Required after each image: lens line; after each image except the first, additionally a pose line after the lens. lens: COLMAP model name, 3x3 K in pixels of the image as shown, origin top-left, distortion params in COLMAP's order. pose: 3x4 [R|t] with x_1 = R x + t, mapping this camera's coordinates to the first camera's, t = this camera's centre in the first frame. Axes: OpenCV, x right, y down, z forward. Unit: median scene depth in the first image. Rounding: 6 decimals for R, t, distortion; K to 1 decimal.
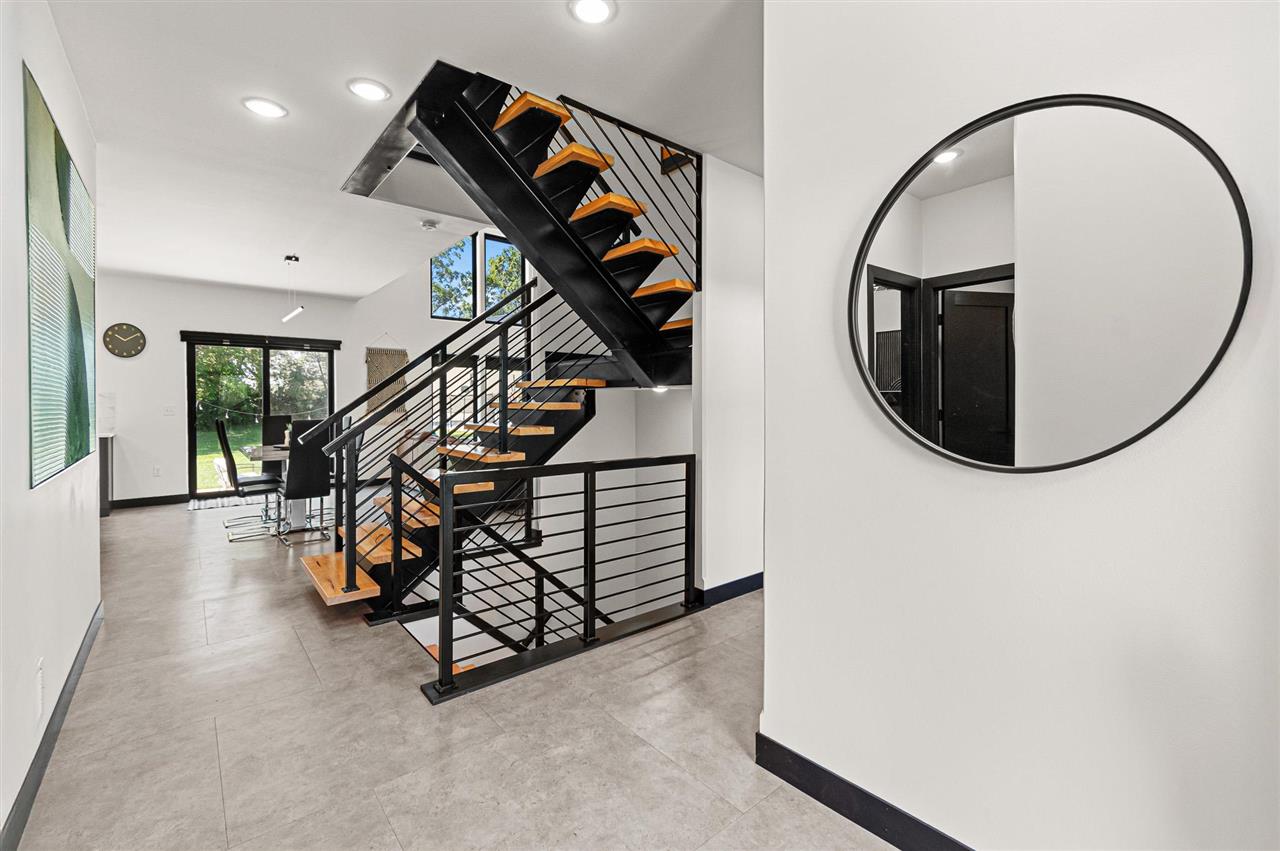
lens RADIAL K [[578.4, 0, 638.3], [0, 578.4, 412.0], [0, 0, 1]] dist [0.004144, -0.000432]
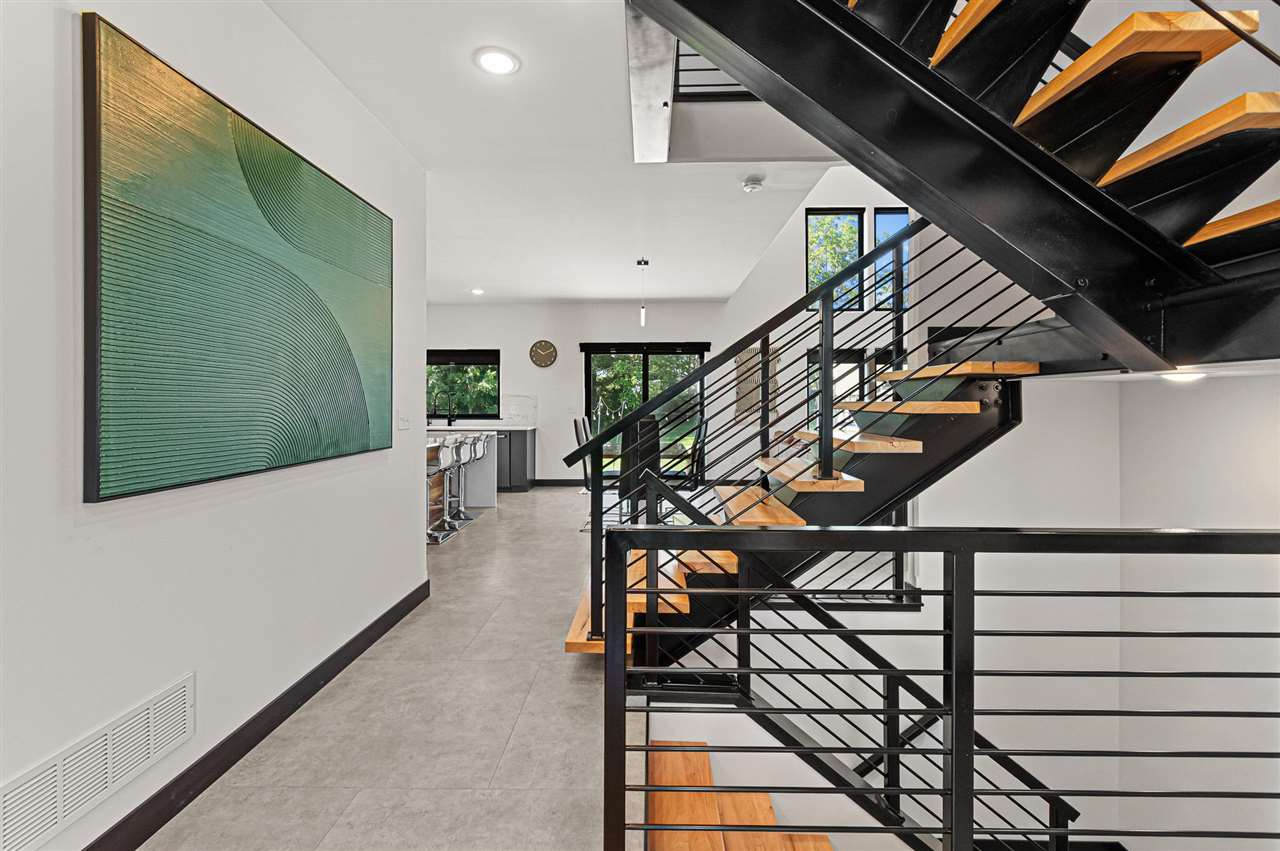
lens RADIAL K [[468.9, 0, 644.9], [0, 468.9, 406.0], [0, 0, 1]] dist [-0.000392, -0.000122]
pose [[0.688467, 0.002975, -0.725262, 0.011111], [-0.009547, 0.999942, -0.004962, -0.006296], [0.725205, 0.010340, 0.688455, 0.425831]]
